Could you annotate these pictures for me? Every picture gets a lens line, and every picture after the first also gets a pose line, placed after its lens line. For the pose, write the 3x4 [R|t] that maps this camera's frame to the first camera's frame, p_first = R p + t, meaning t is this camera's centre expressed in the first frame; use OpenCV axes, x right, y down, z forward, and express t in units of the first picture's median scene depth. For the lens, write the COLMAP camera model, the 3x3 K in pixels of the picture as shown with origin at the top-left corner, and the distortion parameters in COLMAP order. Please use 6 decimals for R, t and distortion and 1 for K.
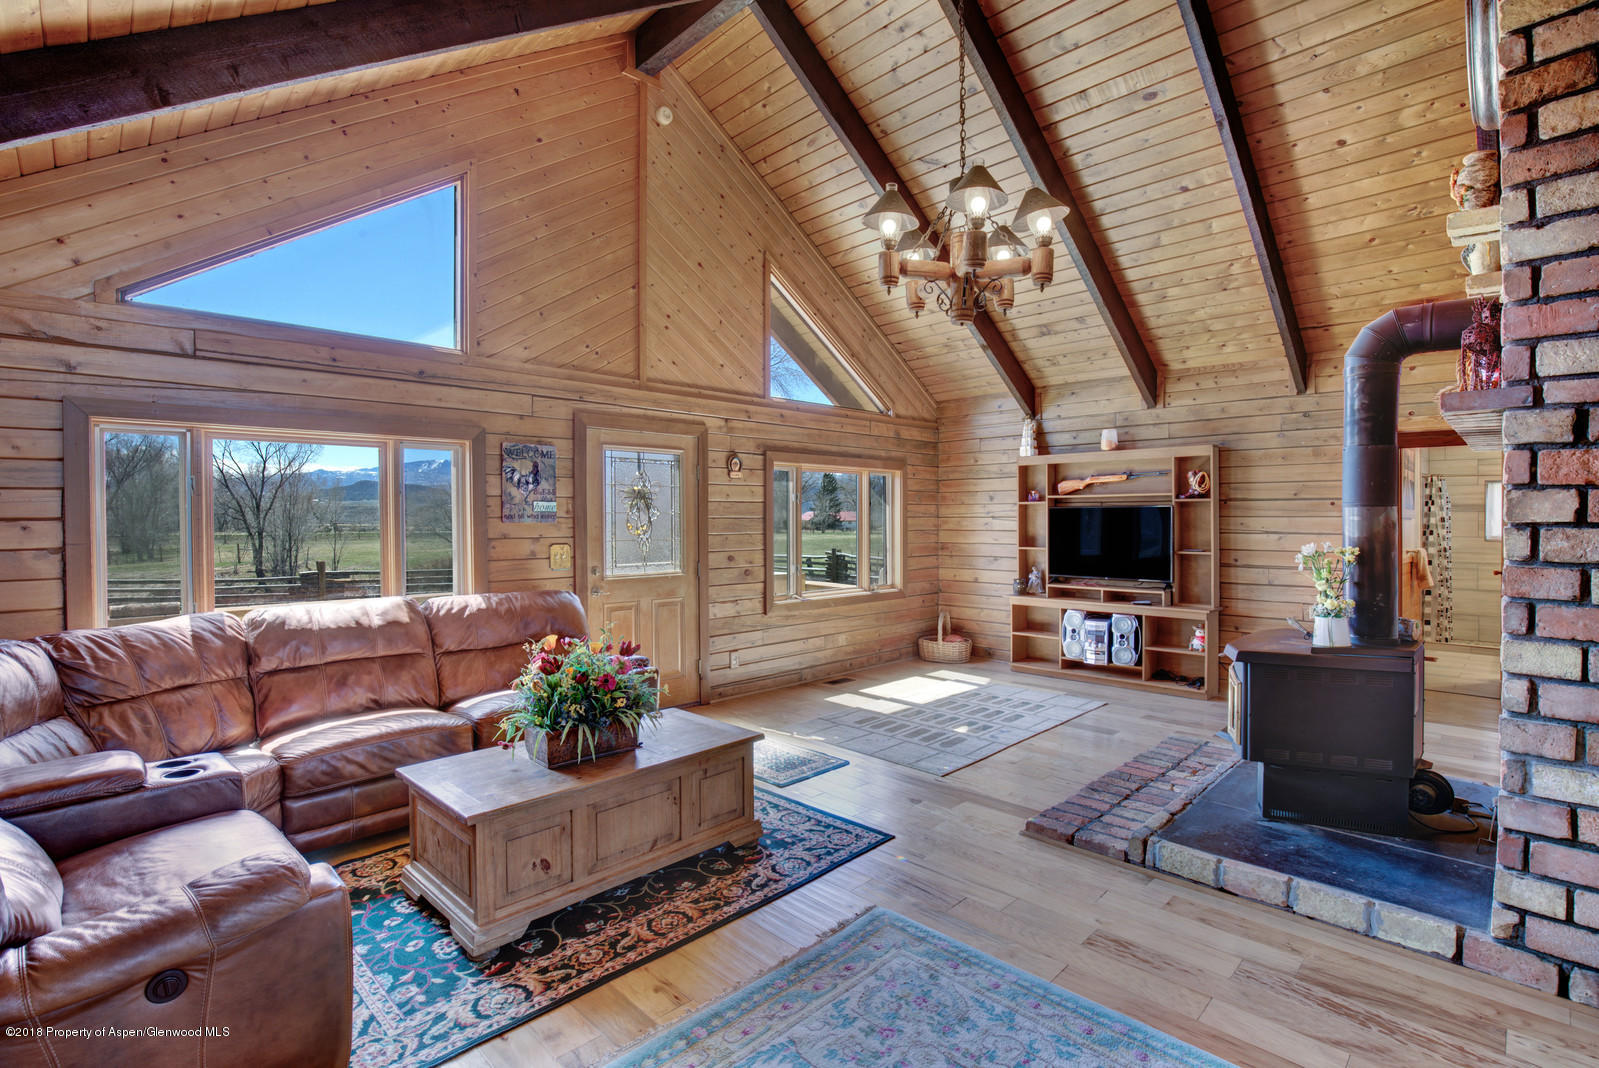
lens RADIAL K [[750.2, 0, 808.8], [0, 750.2, 533.5], [0, 0, 1]] dist [-0.031530, 0.007205]
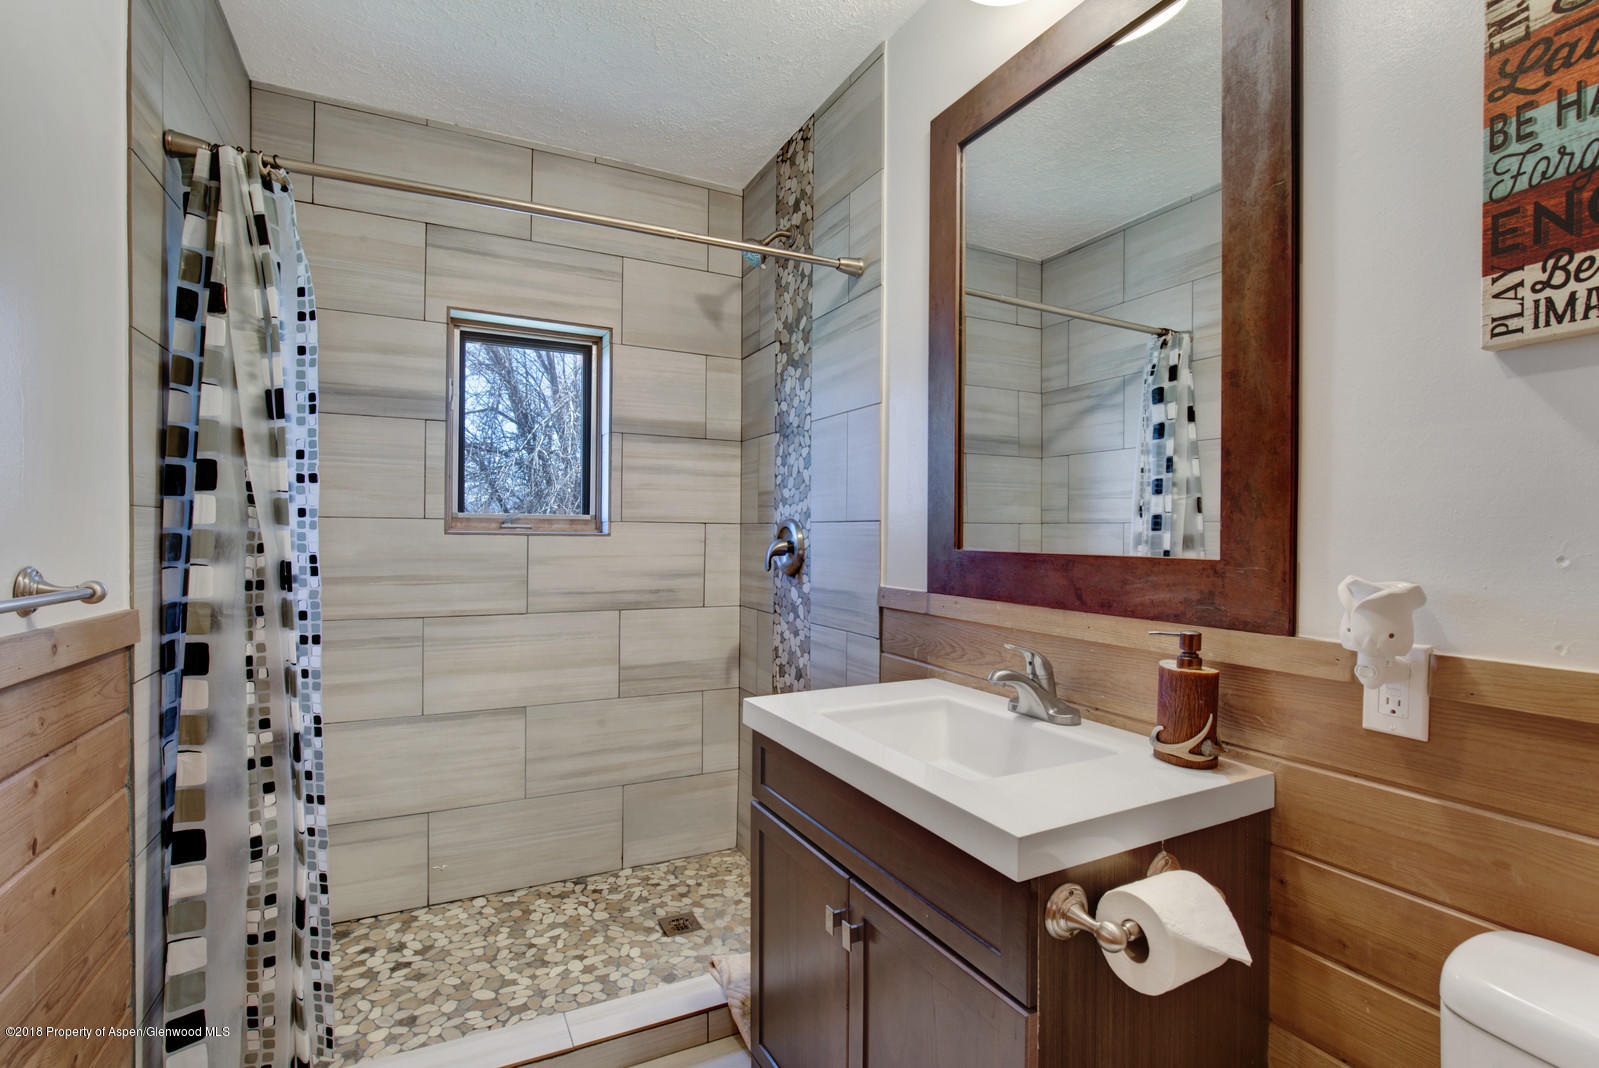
lens RADIAL K [[750.2, 0, 801.5], [0, 750.2, 534.0], [0, 0, 1]] dist [-0.031530, 0.007205]
pose [[0.316461, 0.000882, 0.948605, 0.732255], [0.007164, 0.999969, -0.003319, 0.013566], [-0.948579, 0.007847, 0.316444, 0.822220]]
